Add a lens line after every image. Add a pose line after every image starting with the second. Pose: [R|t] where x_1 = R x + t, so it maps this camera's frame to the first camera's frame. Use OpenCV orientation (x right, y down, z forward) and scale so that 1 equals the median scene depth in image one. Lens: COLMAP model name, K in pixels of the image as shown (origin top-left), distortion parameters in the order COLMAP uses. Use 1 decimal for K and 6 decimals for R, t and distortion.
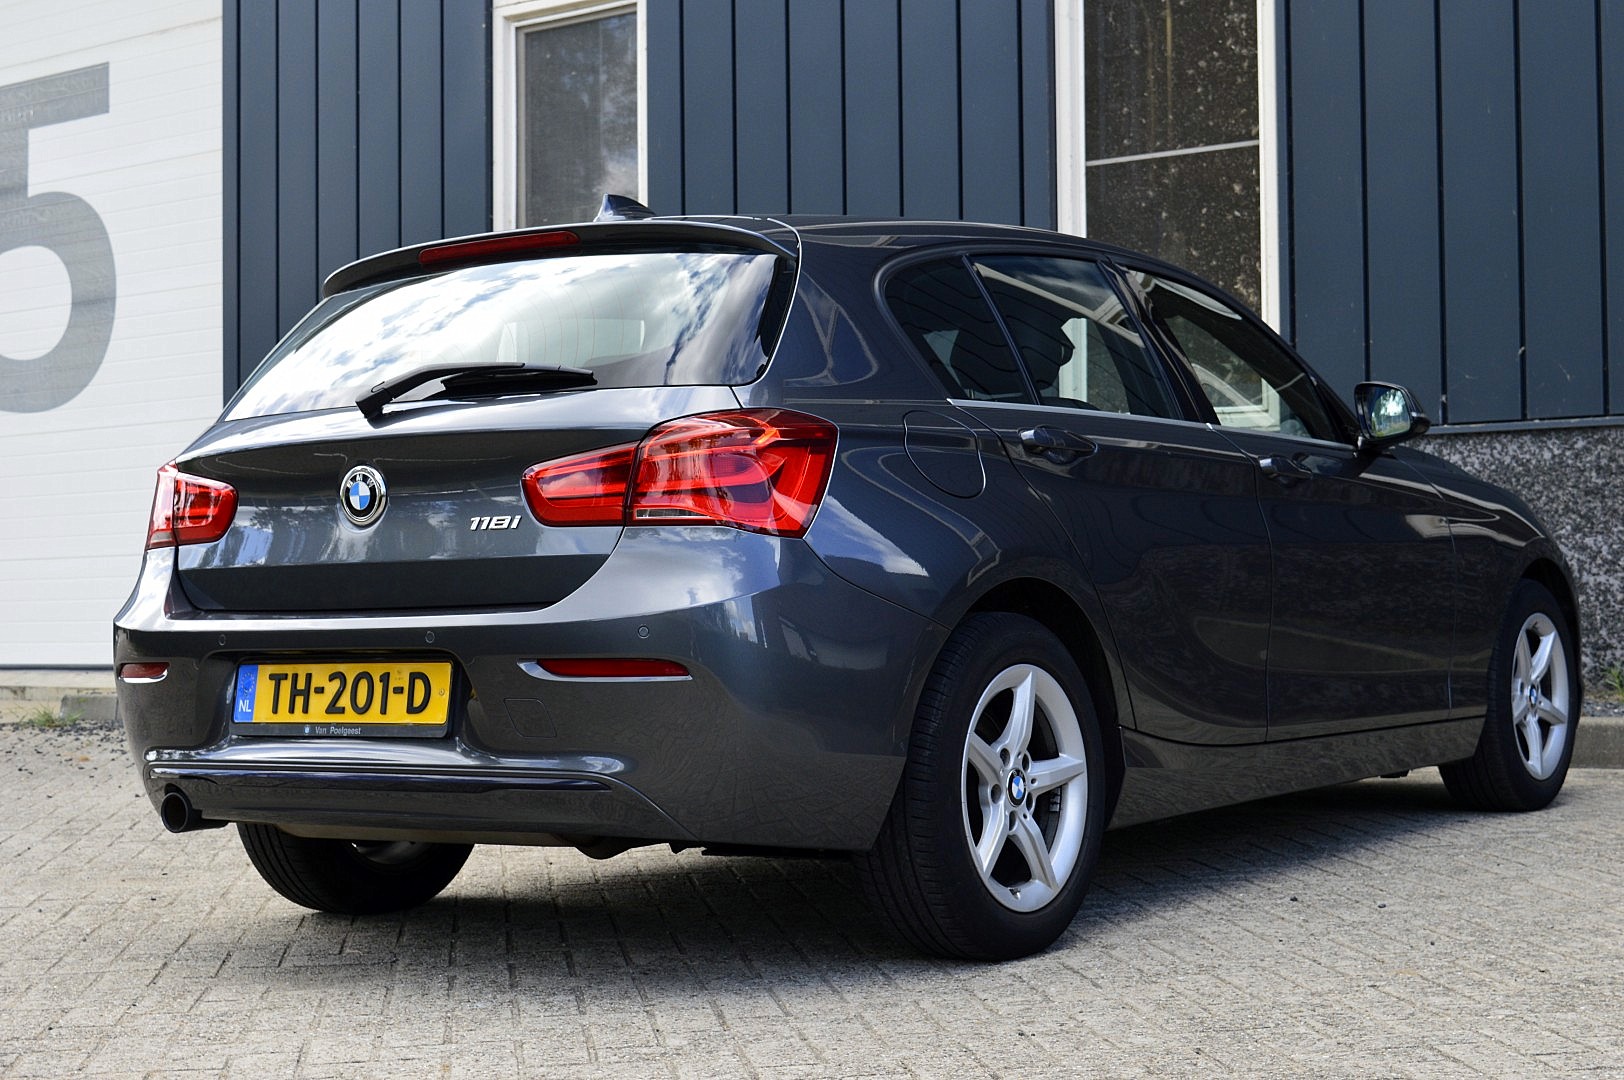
lens RADIAL K [[2600.7, 0, 812.0], [0, 2600.7, 540.0], [0, 0, 1]] dist [-0.010530, -0.053147]
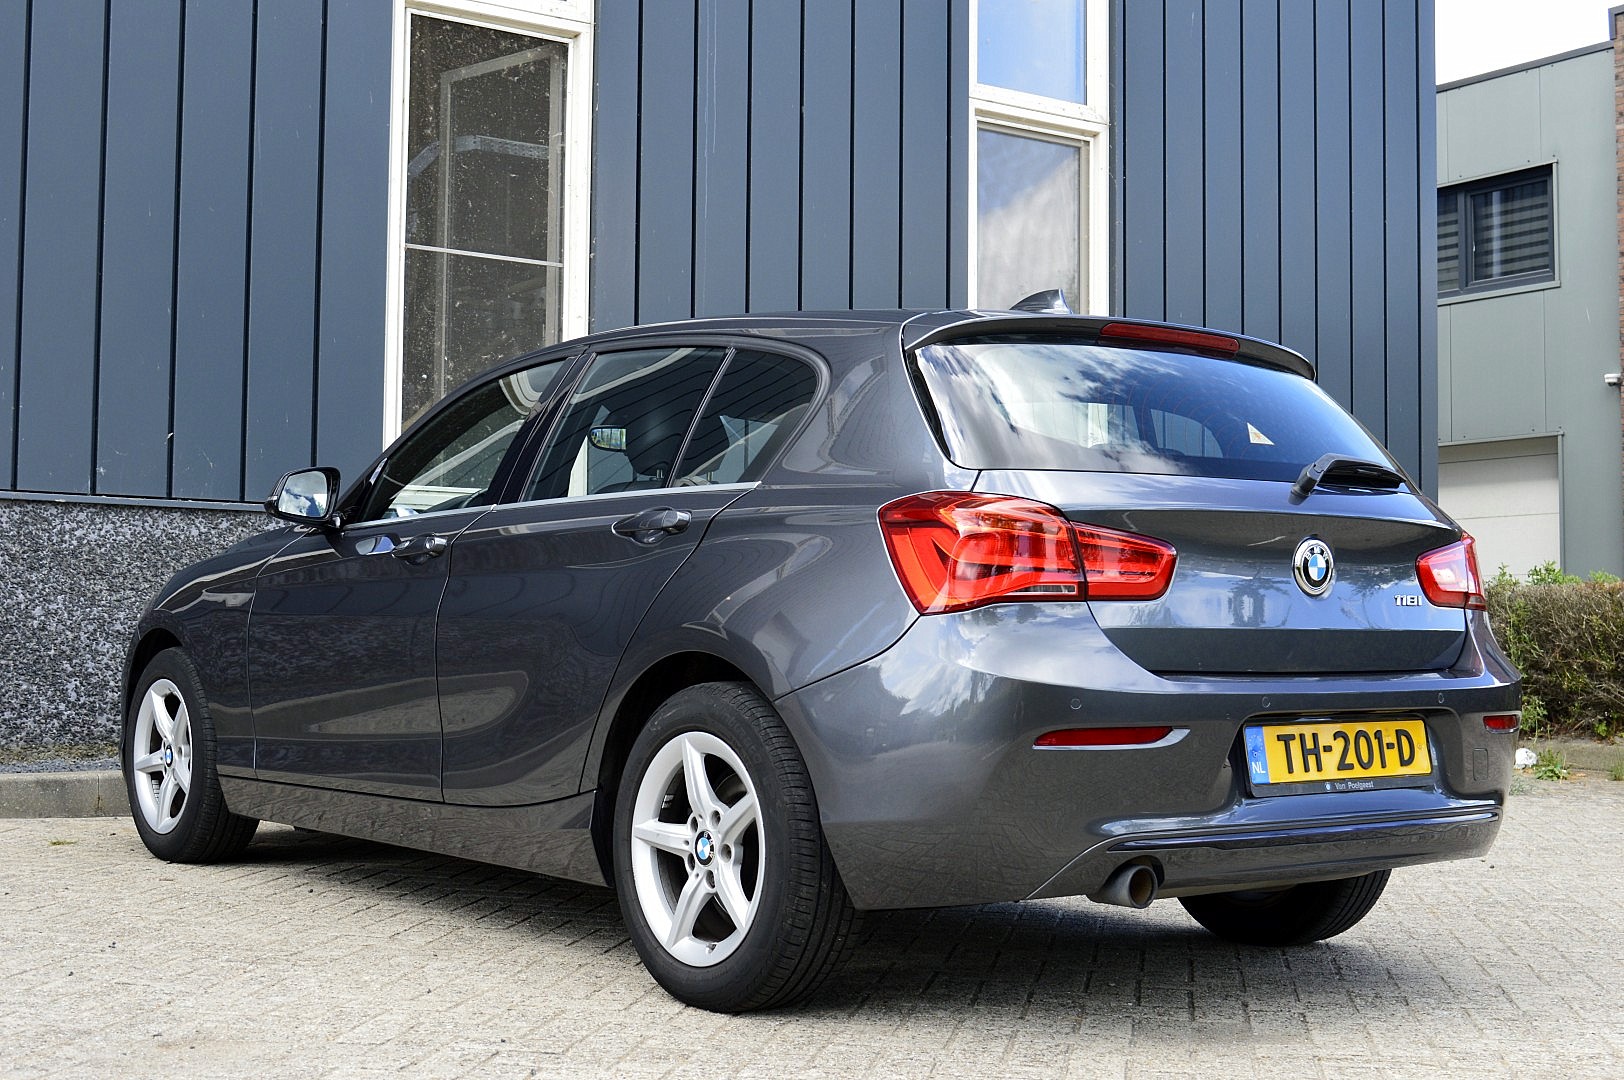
lens RADIAL K [[2233.2, 0, 812.0], [0, 2233.2, 540.0], [0, 0, 1]] dist [-0.009145, 0.006886]
pose [[0.291647, 0.063536, 0.954413, -1.119983], [-0.034769, 0.997836, -0.055802, 0.030611], [-0.955894, -0.016909, 0.293225, 0.928536]]
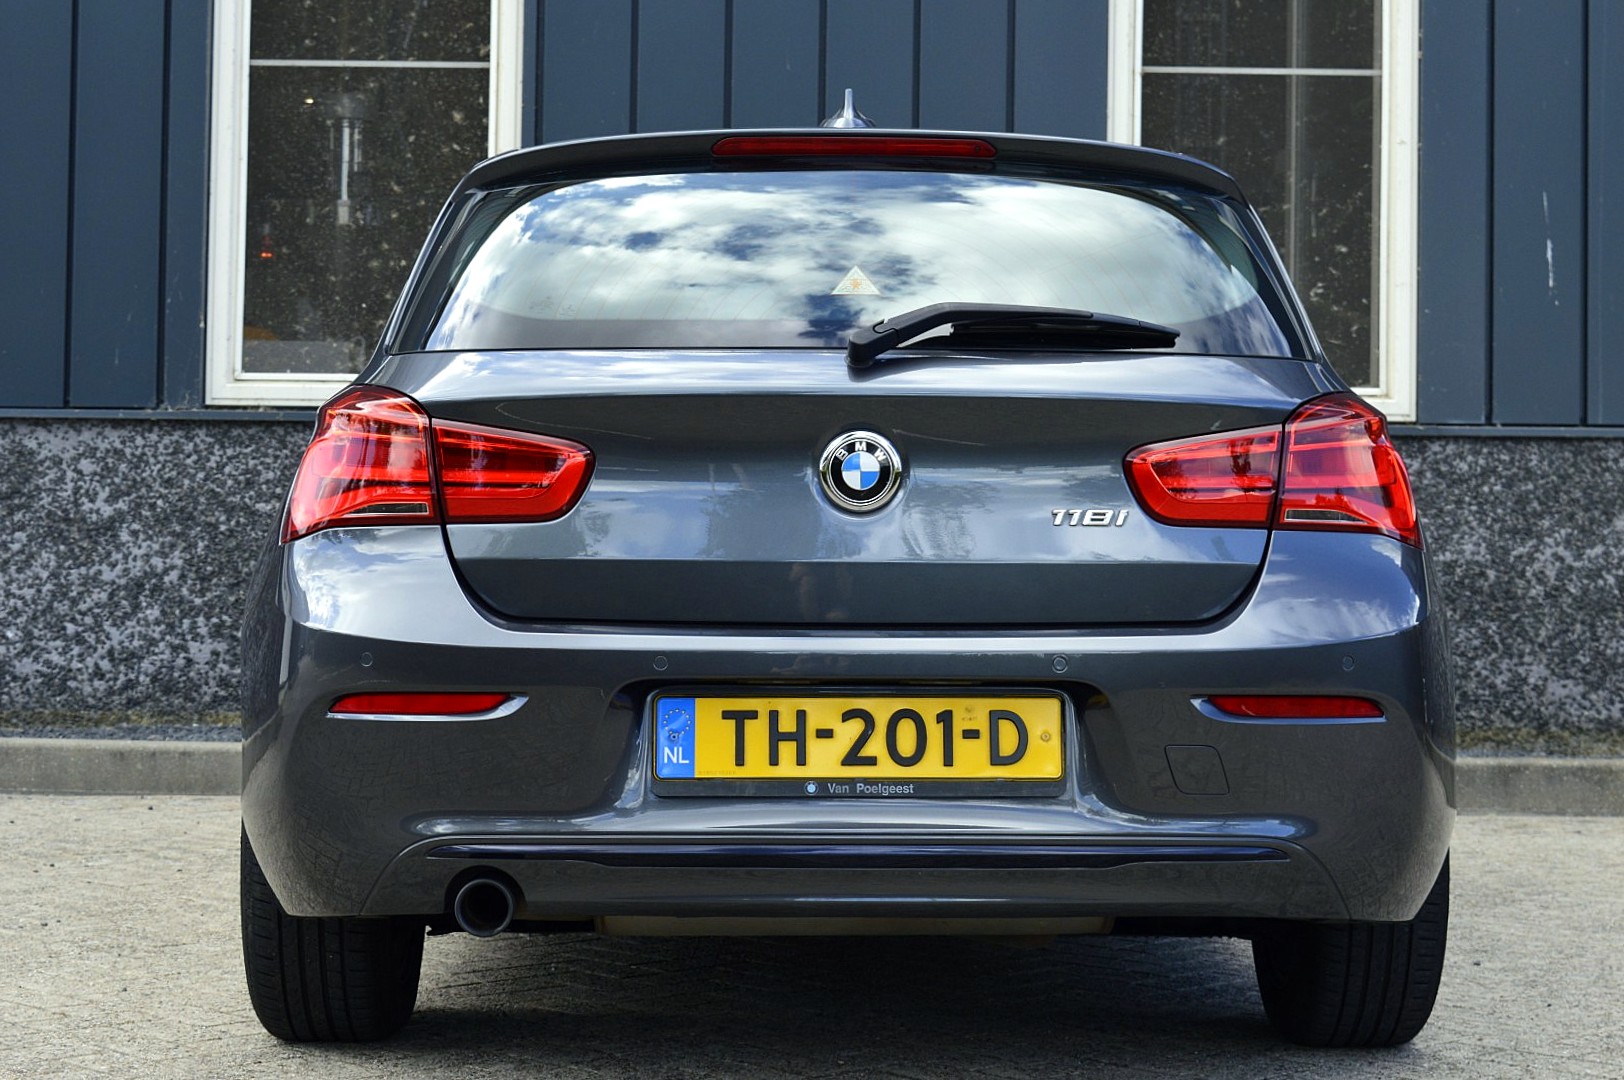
lens RADIAL K [[3065.4, 0, 812.0], [0, 3065.4, 540.0], [0, 0, 1]] dist [-0.047971, 0.150662]
pose [[0.807918, 0.035452, 0.588228, -0.698230], [-0.037330, 0.999263, -0.008953, 0.010943], [-0.588112, -0.014726, 0.808646, 0.301027]]
